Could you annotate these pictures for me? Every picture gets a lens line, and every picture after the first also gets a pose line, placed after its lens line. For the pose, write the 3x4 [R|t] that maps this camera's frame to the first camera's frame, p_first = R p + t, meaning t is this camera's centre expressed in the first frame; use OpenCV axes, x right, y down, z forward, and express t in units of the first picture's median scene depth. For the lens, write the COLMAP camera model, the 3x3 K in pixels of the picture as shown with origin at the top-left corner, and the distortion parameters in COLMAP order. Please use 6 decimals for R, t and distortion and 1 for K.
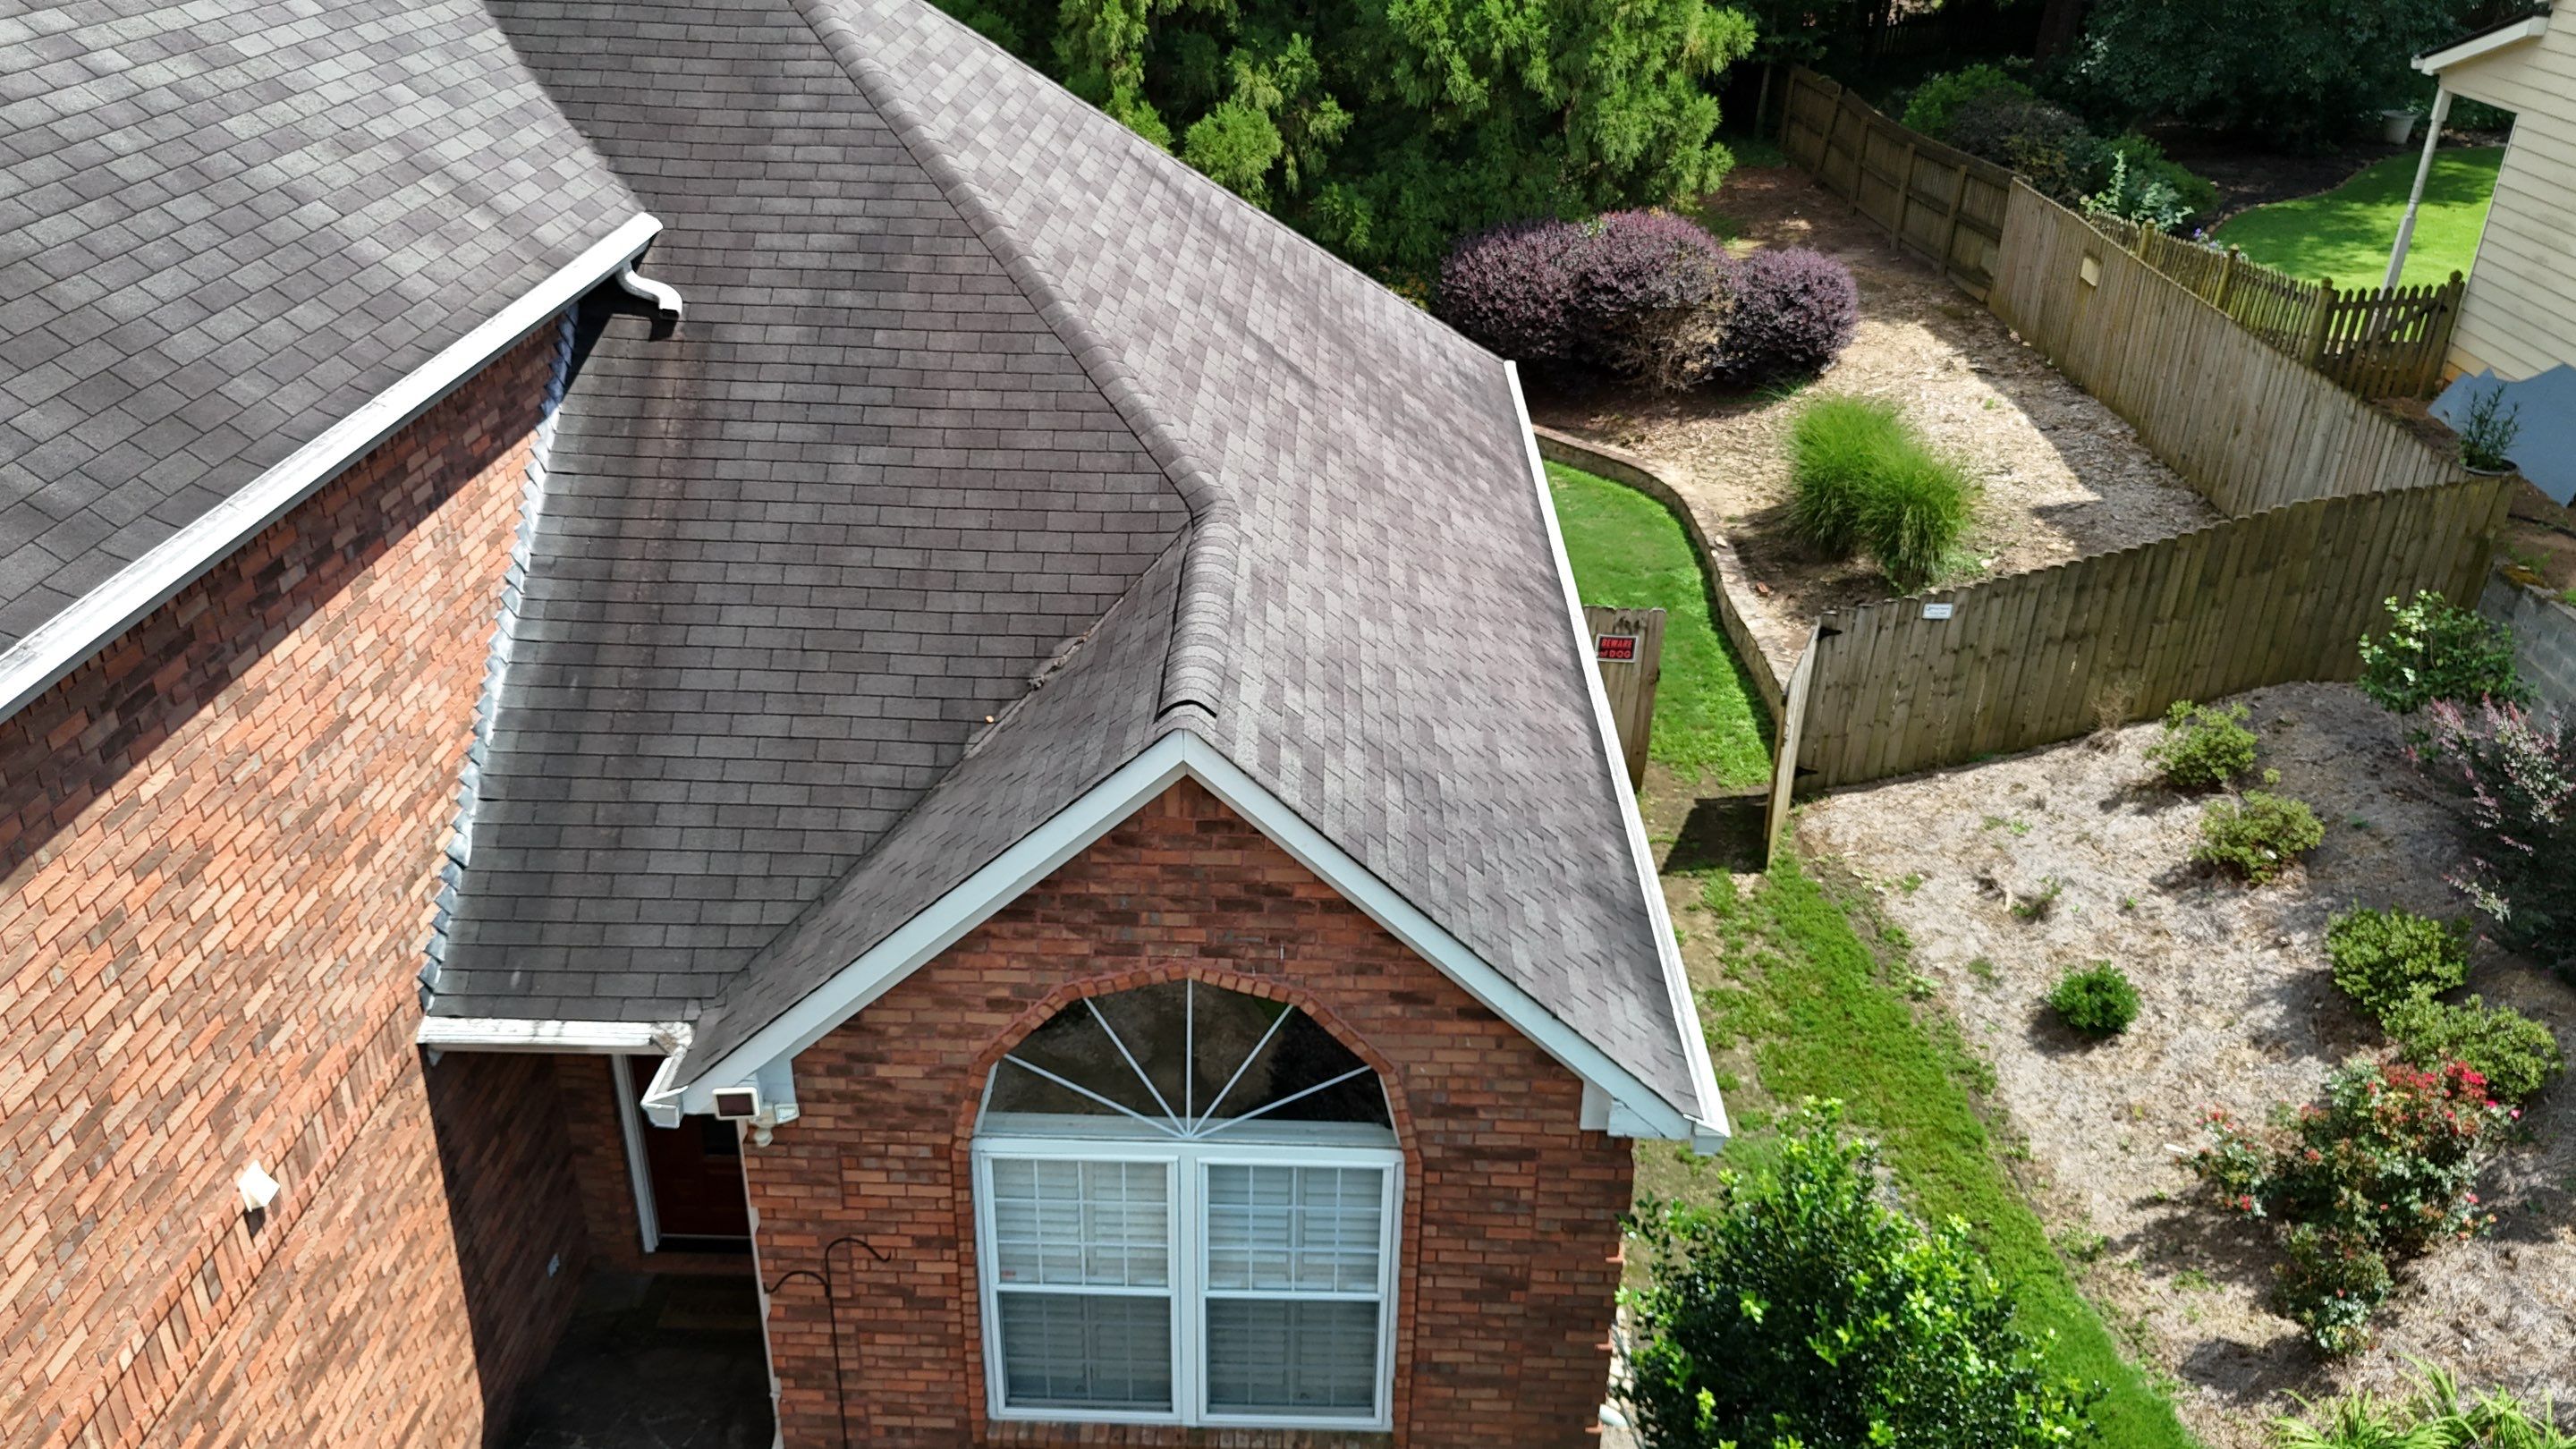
lens RADIAL K [[1894.8, 0, 1304.1], [0, 1894.8, 721.3], [0, 0, 1]] dist [0.034797, -0.004817]
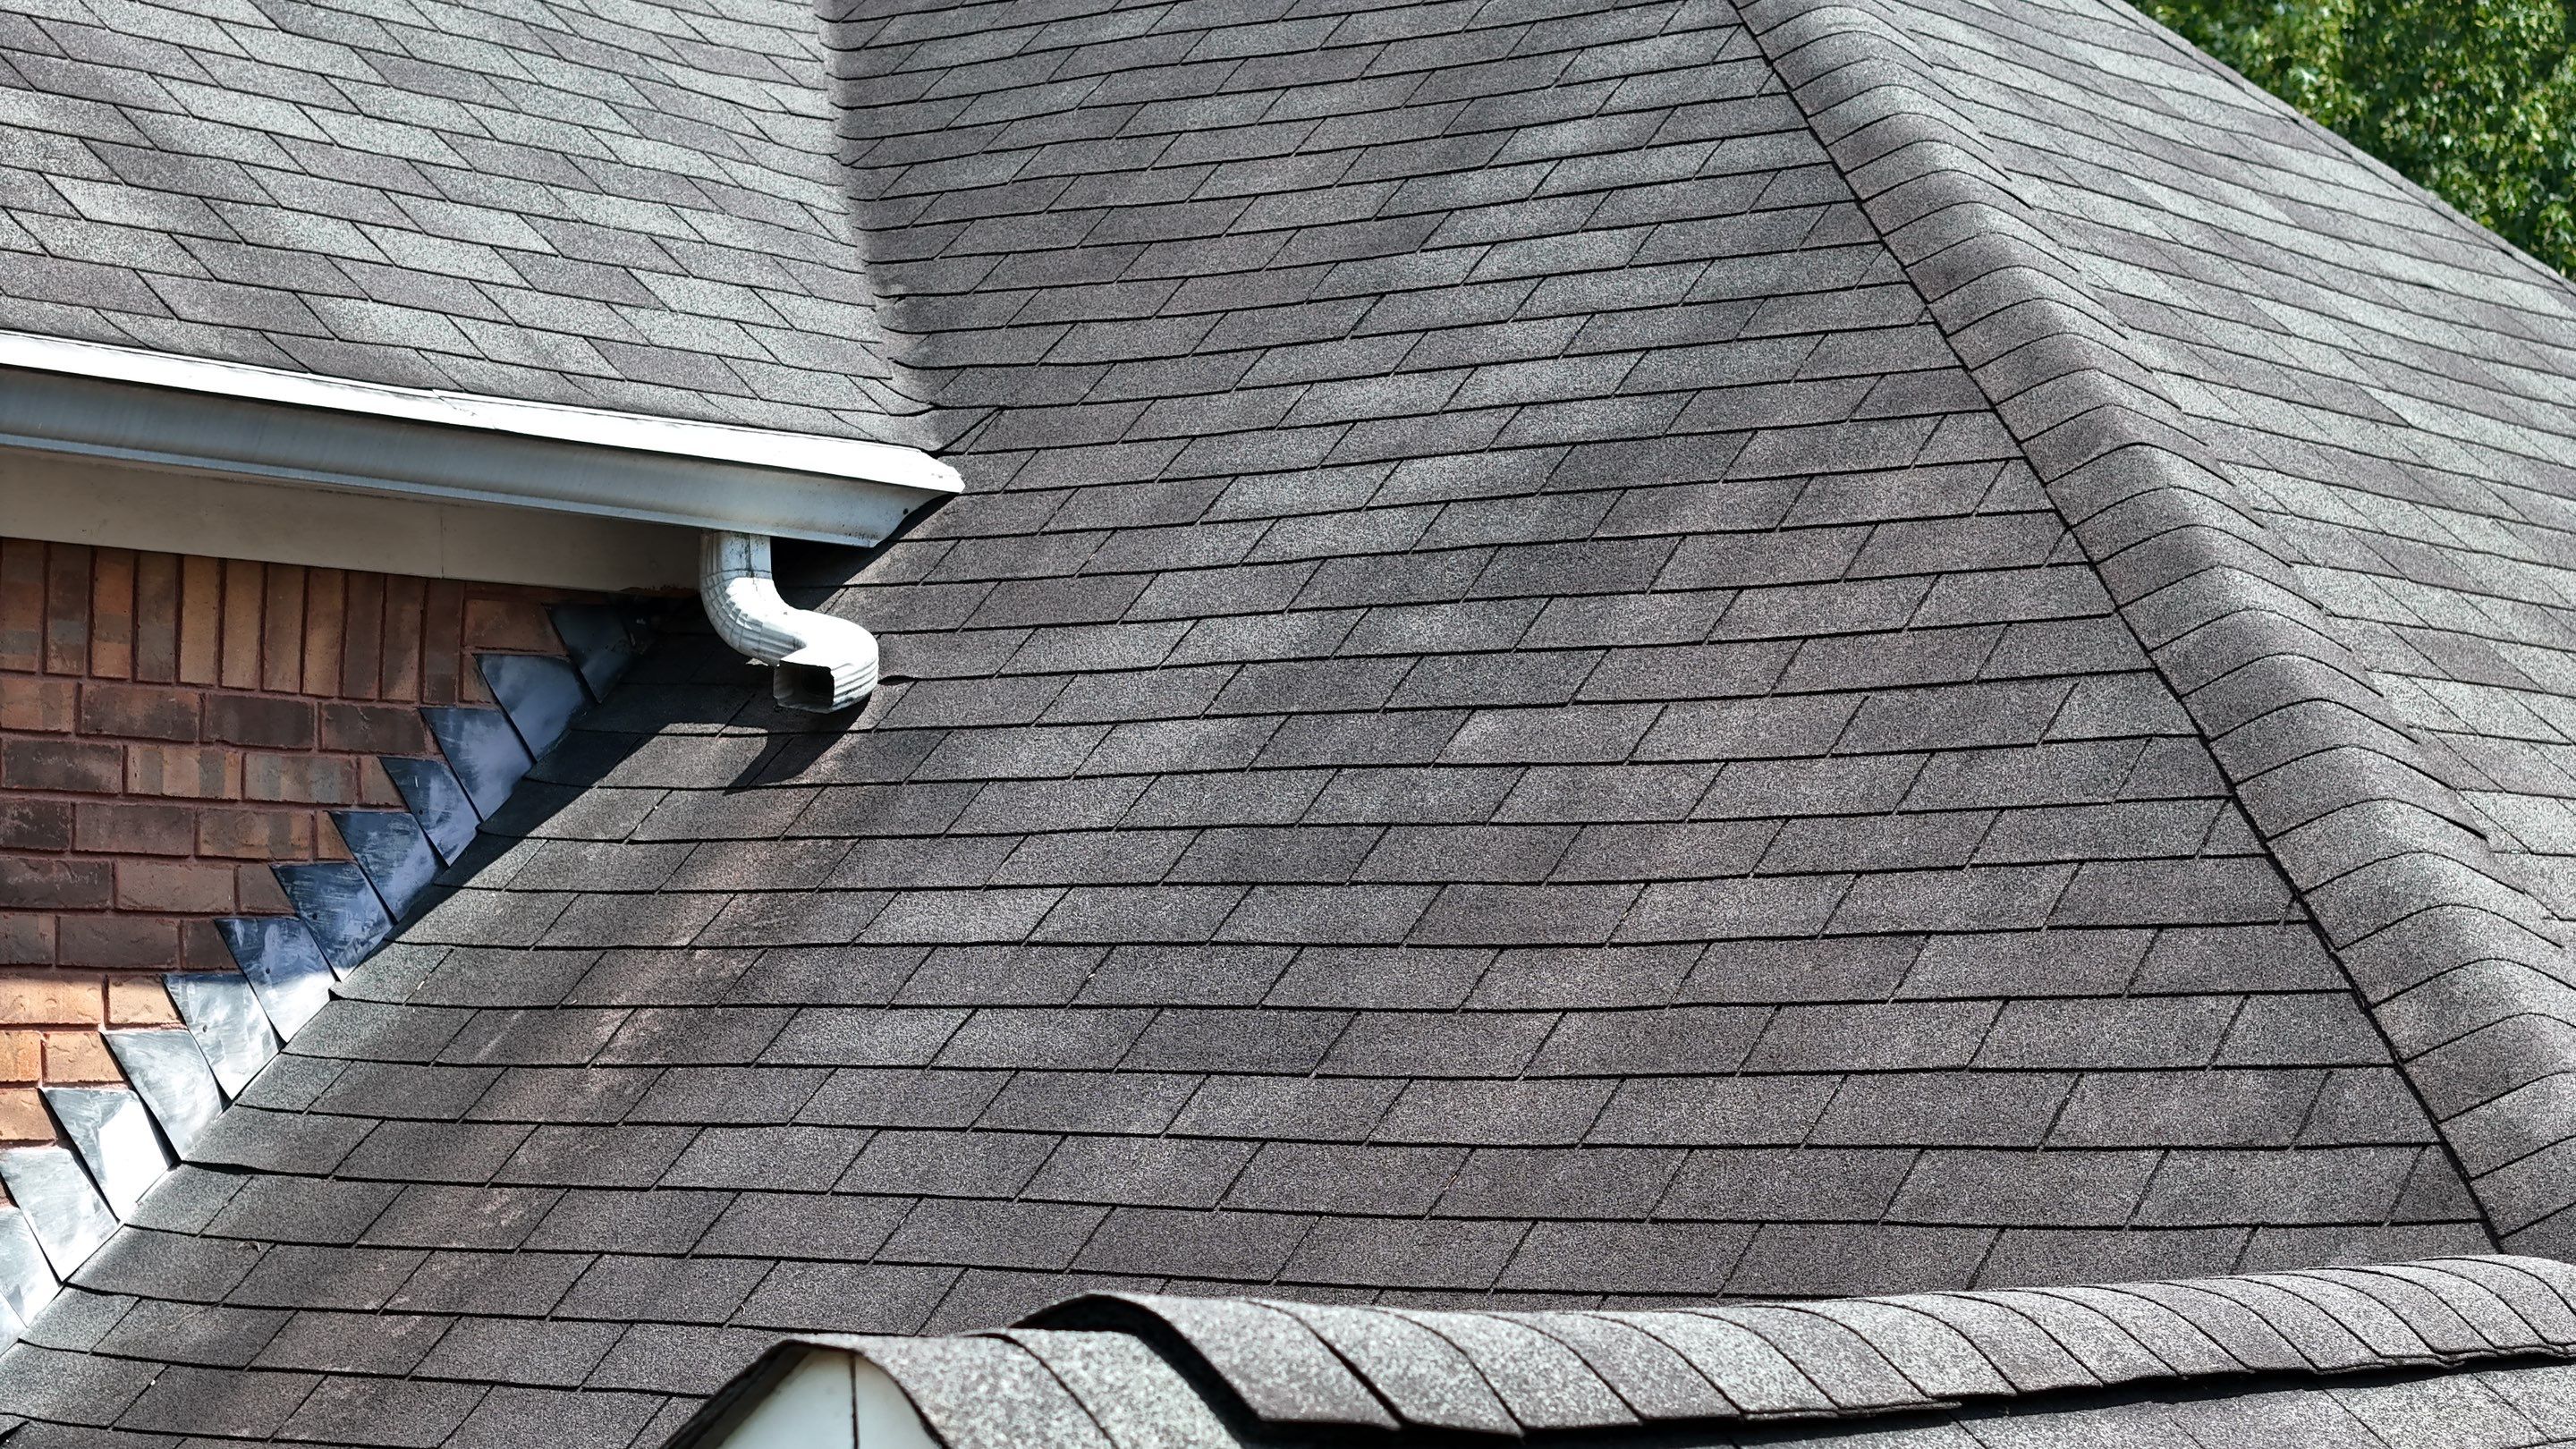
lens RADIAL K [[5134.0, 0, 1286.9], [0, 5134.0, 725.2], [0, 0, 1]] dist [-0.152428, 0.000000]
pose [[0.822523, -0.054801, -0.566085, 0.113546], [-0.241969, 0.867049, -0.435519, 0.077264], [0.514691, 0.495199, 0.699908, 0.525835]]
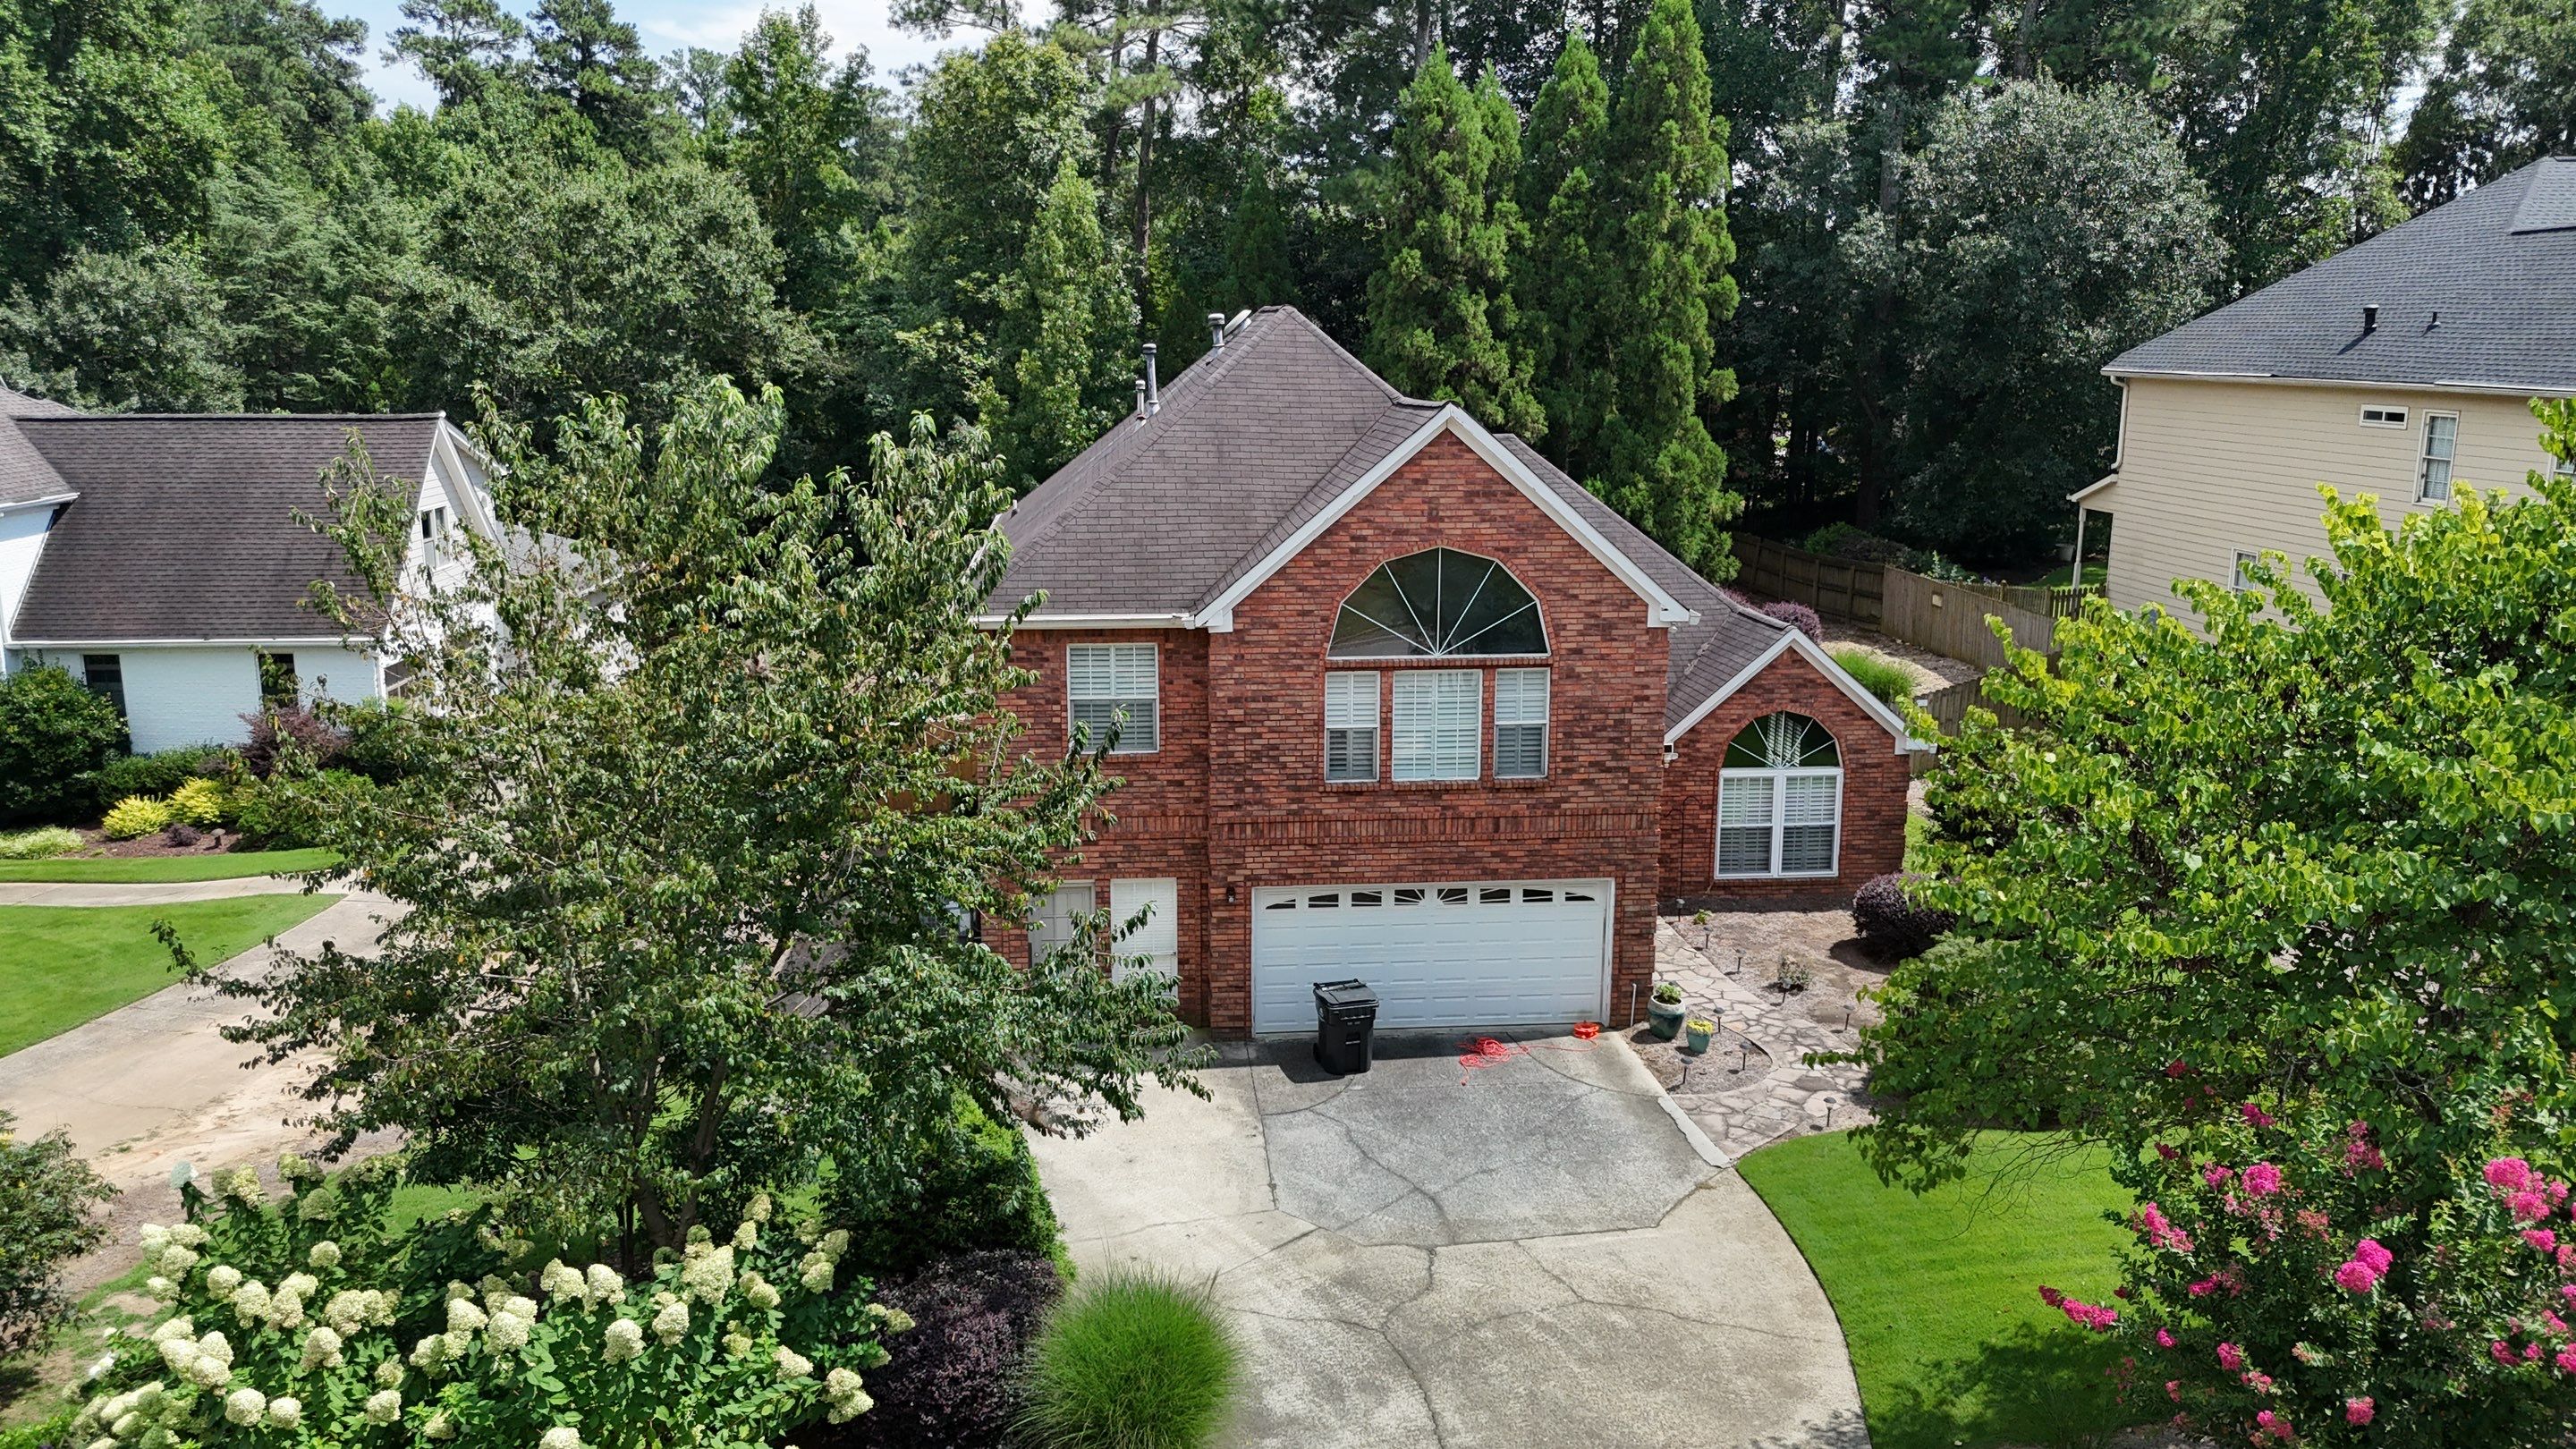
lens RADIAL K [[1894.8, 0, 1270.0], [0, 1894.8, 731.0], [0, 0, 1]] dist [0.034797, -0.004817]
pose [[0.993906, -0.037565, 0.103637, -1.538963], [0.063565, 0.963406, -0.260401, 1.146680], [-0.090062, 0.265401, 0.959922, -2.562108]]
